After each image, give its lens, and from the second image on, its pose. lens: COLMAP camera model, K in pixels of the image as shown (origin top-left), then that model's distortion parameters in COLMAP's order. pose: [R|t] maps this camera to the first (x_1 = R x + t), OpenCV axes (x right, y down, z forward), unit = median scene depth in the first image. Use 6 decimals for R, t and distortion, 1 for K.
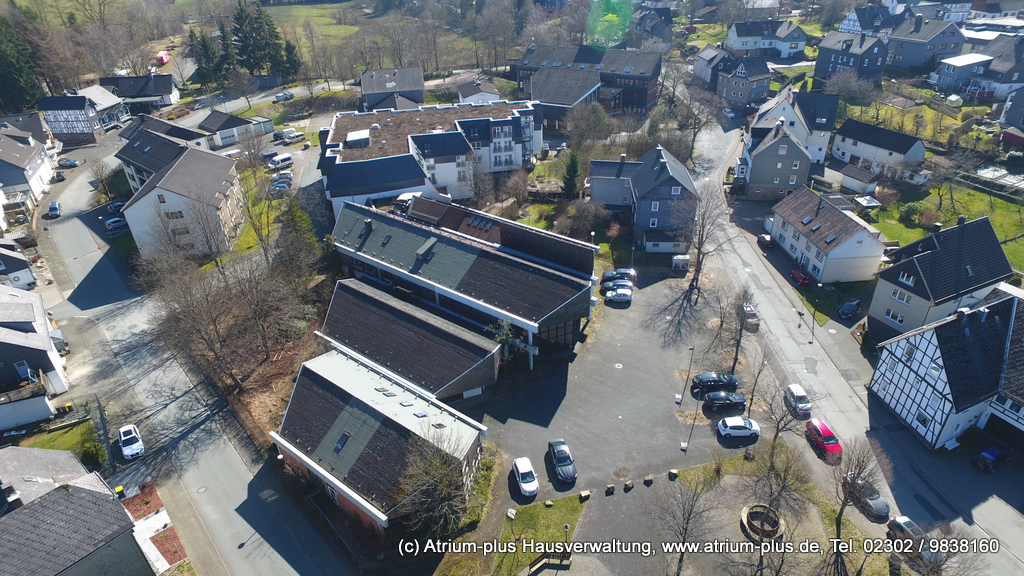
lens RADIAL K [[593.9, 0, 517.8], [0, 593.9, 289.9], [0, 0, 1]] dist [-0.013410, 0.018106]
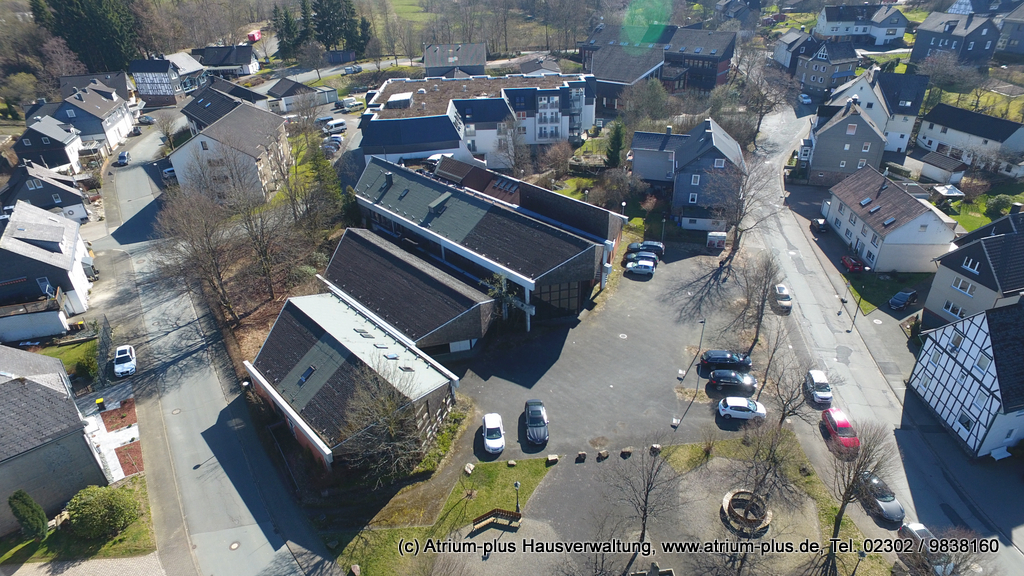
lens RADIAL K [[593.9, 0, 517.8], [0, 593.9, 289.9], [0, 0, 1]] dist [-0.013410, 0.018106]
pose [[0.988261, 0.078828, -0.130866, 0.105569], [-0.079270, 0.996851, 0.001833, 0.058125], [0.130598, 0.008563, 0.991398, 0.054448]]
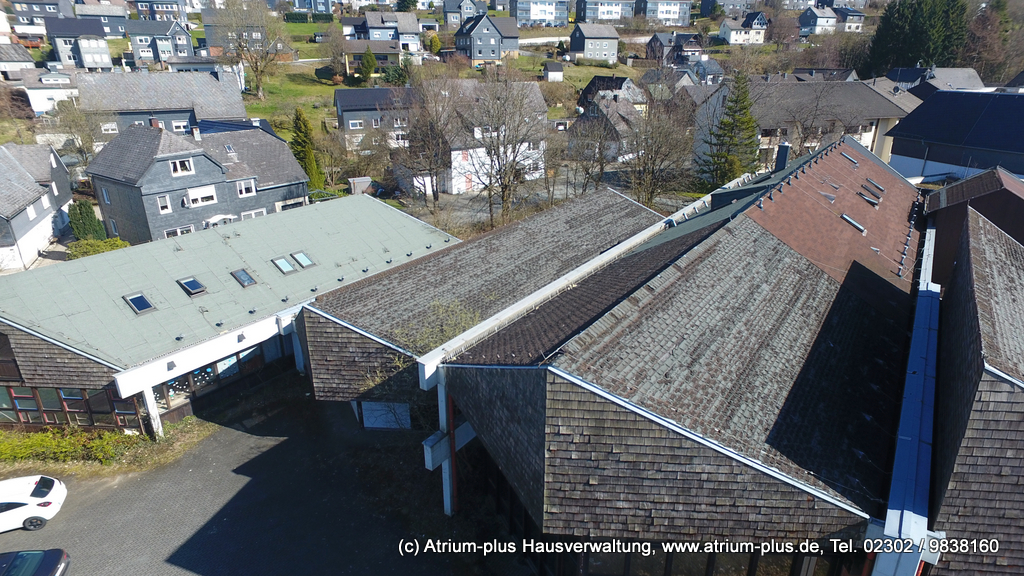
lens RADIAL K [[593.9, 0, 517.8], [0, 593.9, 289.9], [0, 0, 1]] dist [-0.013410, 0.018106]
pose [[0.061216, 0.390239, -0.918676, 0.222549], [-0.513759, 0.801431, 0.306201, -0.060492], [0.855748, 0.453234, 0.249549, 0.766187]]
